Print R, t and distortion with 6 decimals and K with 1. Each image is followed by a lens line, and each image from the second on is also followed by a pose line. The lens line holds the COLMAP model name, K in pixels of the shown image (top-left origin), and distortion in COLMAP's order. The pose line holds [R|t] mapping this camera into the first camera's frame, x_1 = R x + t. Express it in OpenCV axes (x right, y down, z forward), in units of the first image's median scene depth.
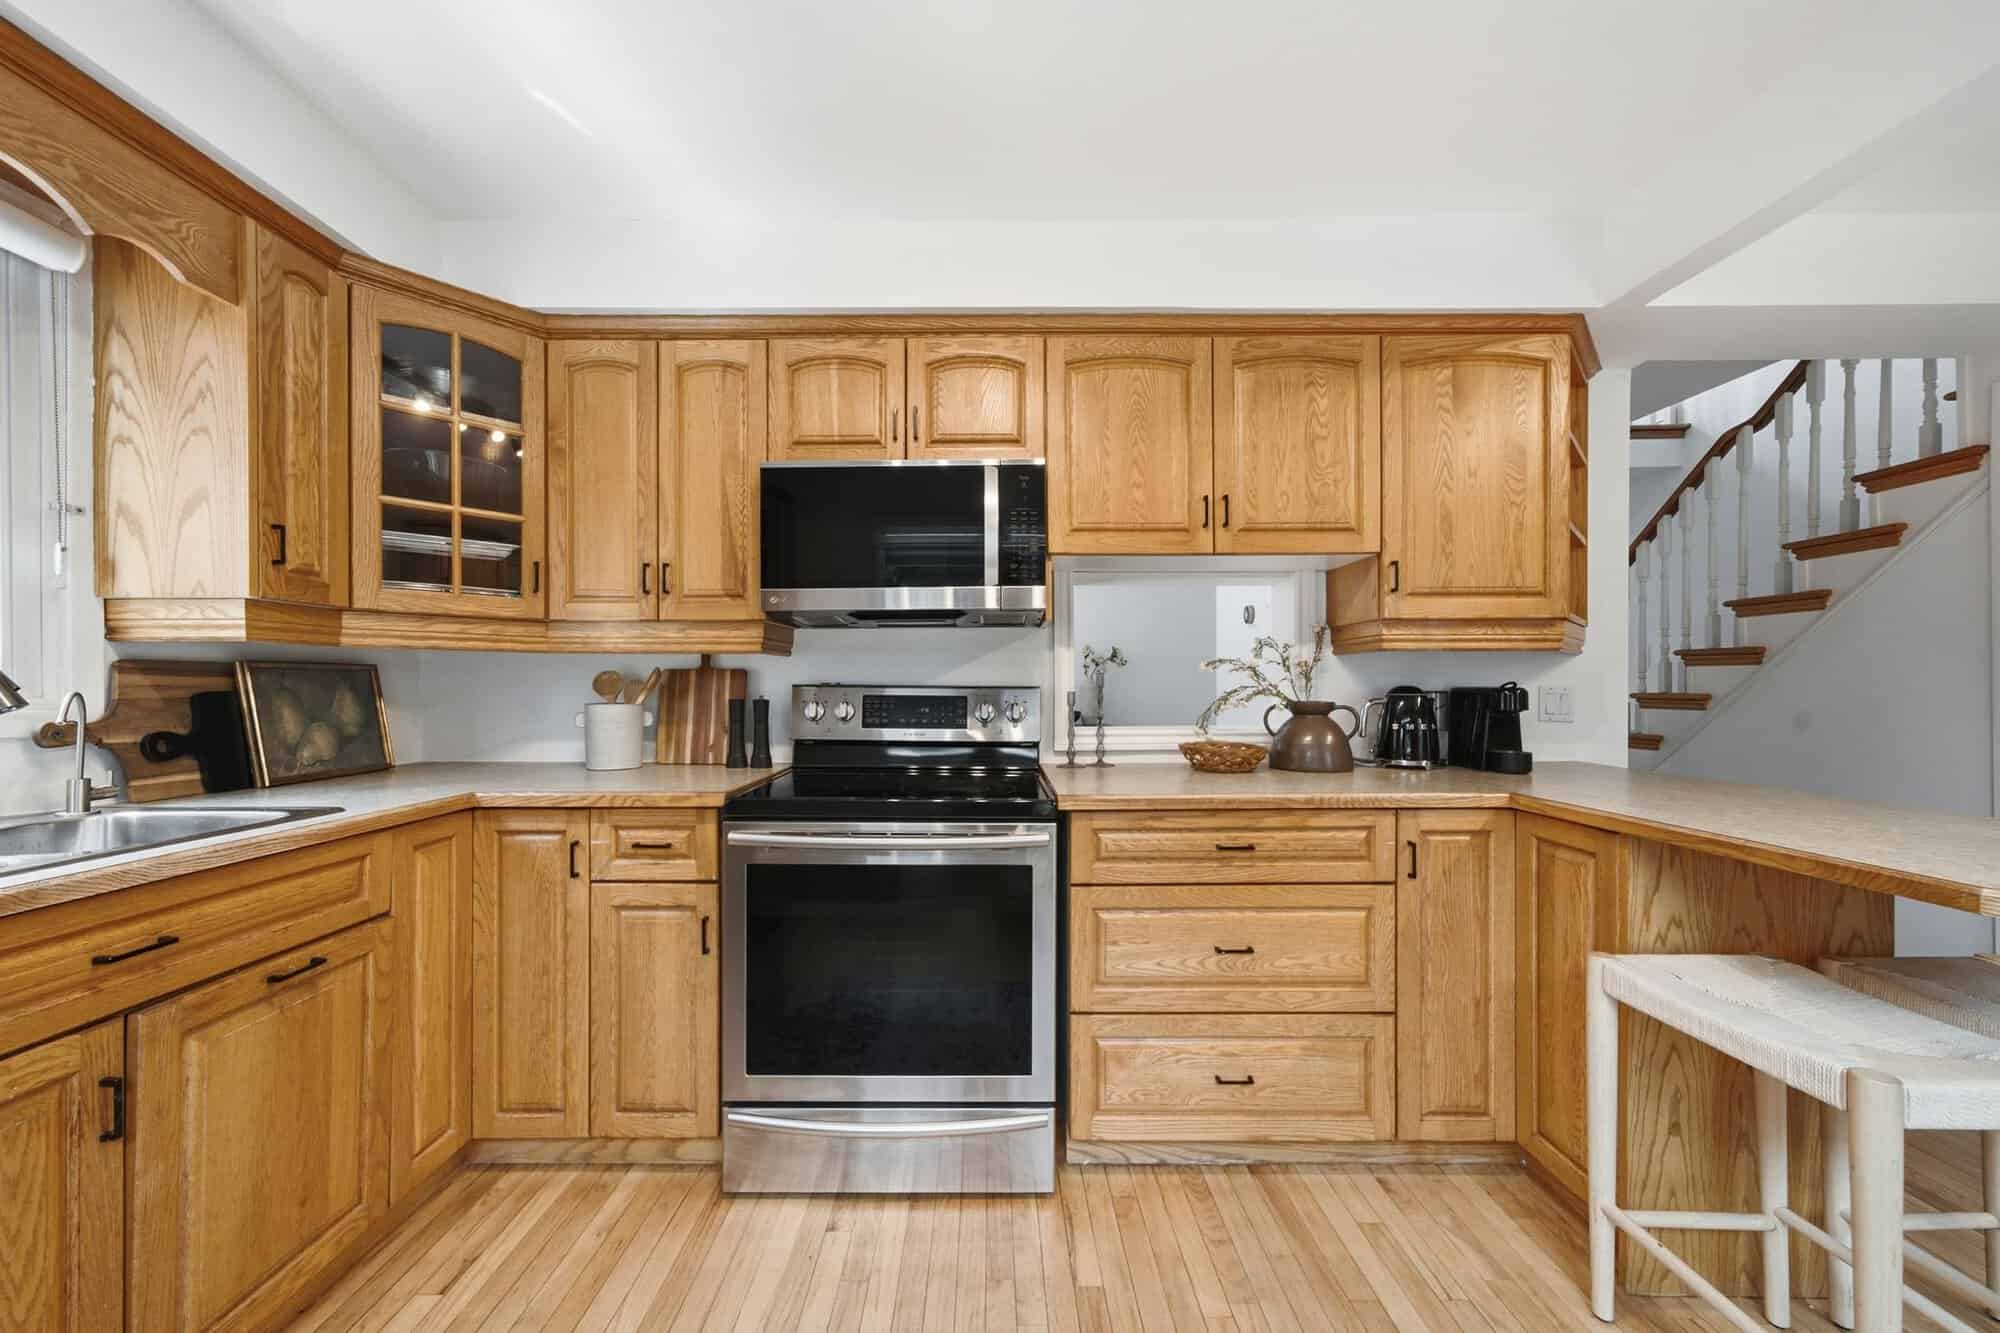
lens RADIAL K [[696.2, 0, 980.5], [0, 696.2, 690.0], [0, 0, 1]] dist [0.001055, -0.000295]
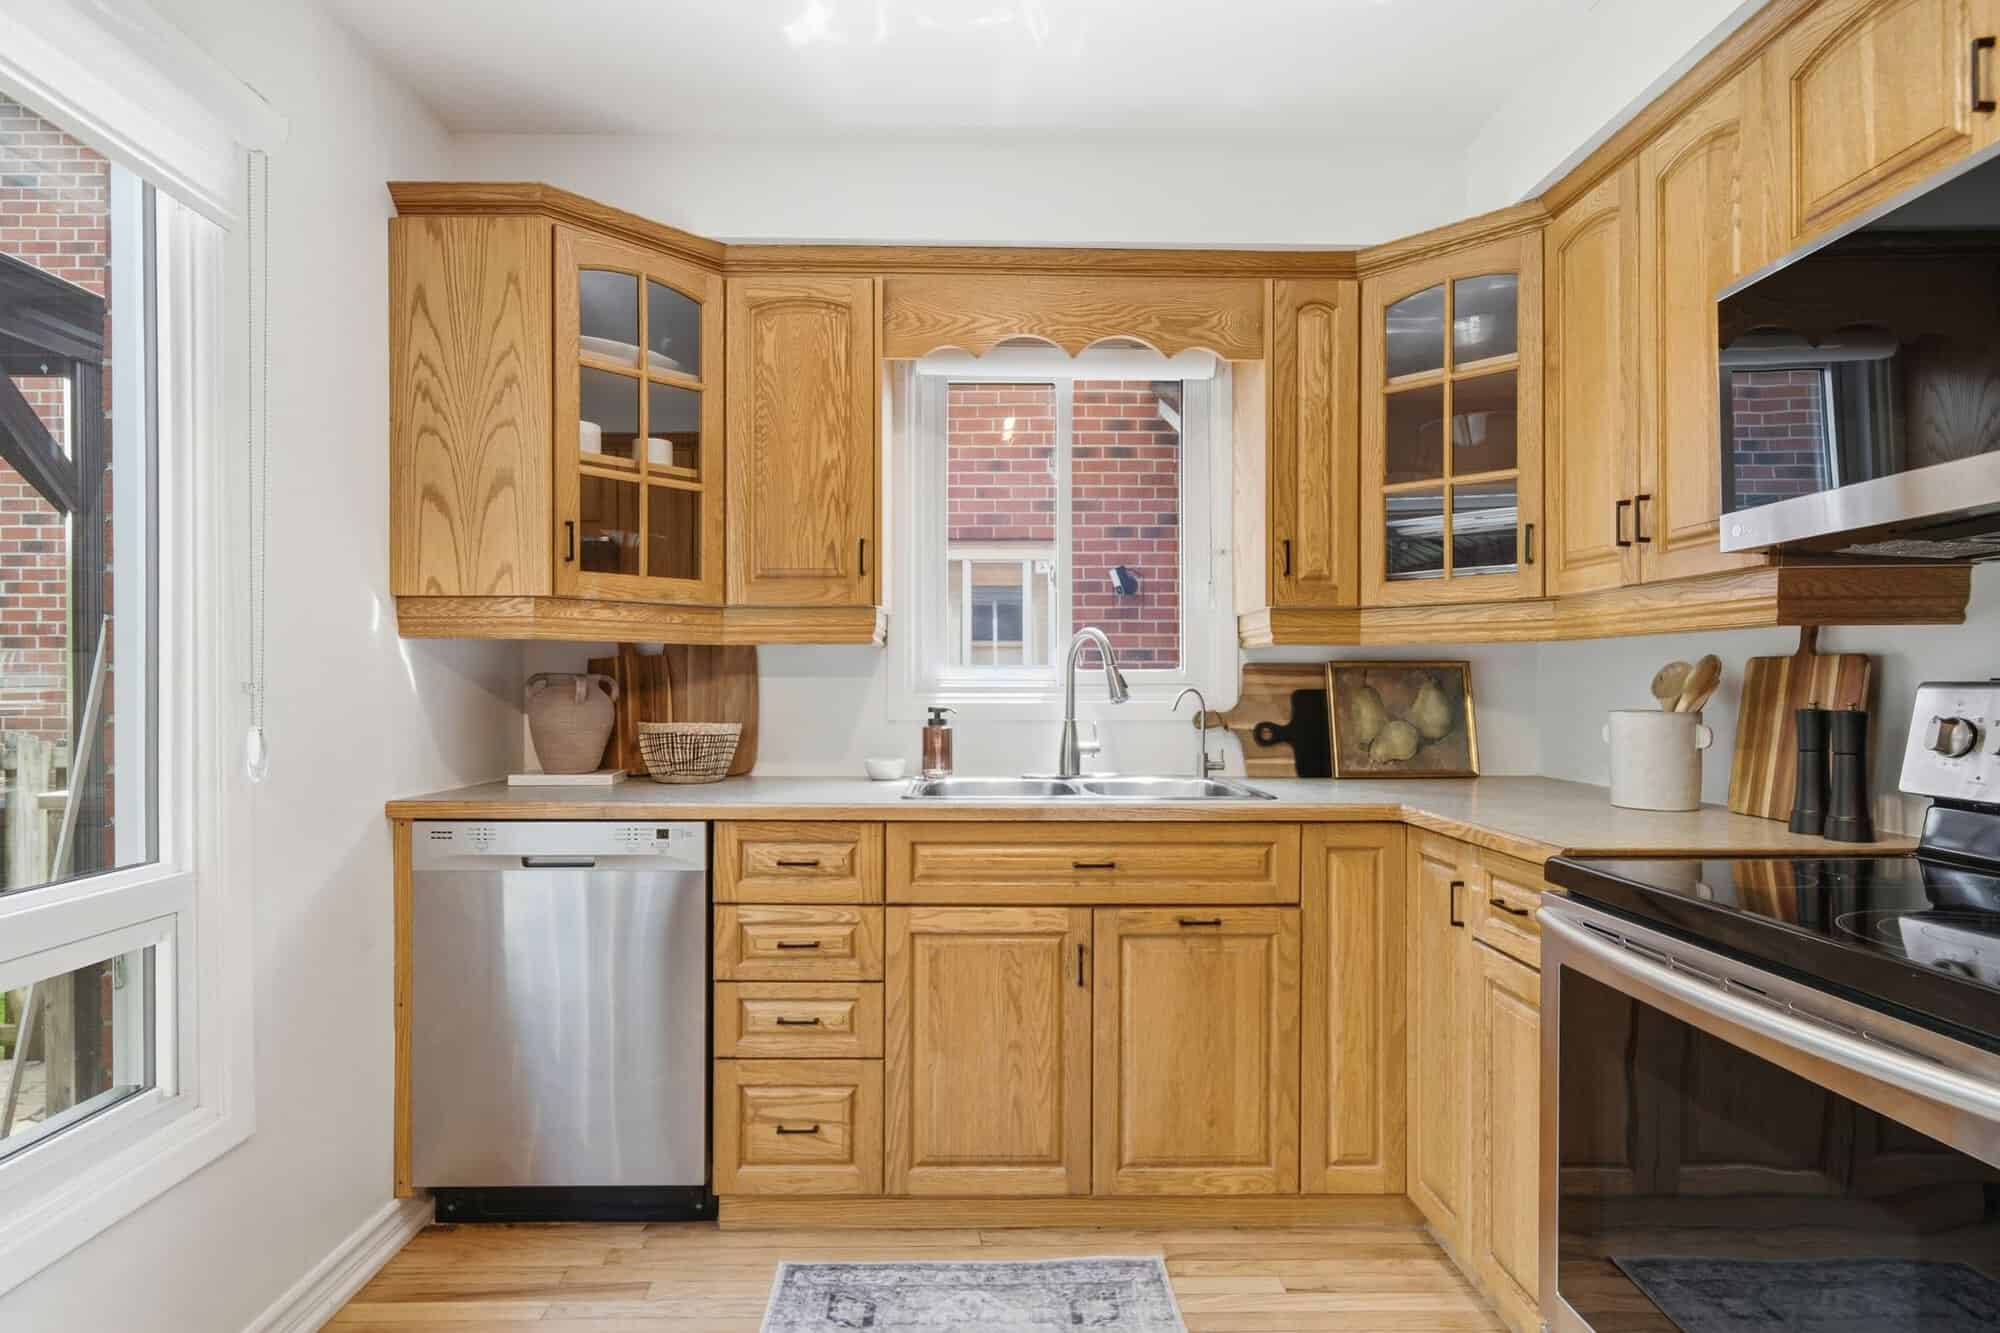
lens RADIAL K [[1043.2, 0, 989.0], [0, 1043.2, 685.8], [0, 0, 1]] dist [0.005557, 0.002663]
pose [[0.029610, 0.002318, -0.999559, 0.569758], [-0.003409, 0.999992, 0.002218, -0.005171], [0.999556, 0.003342, 0.029618, 0.414482]]
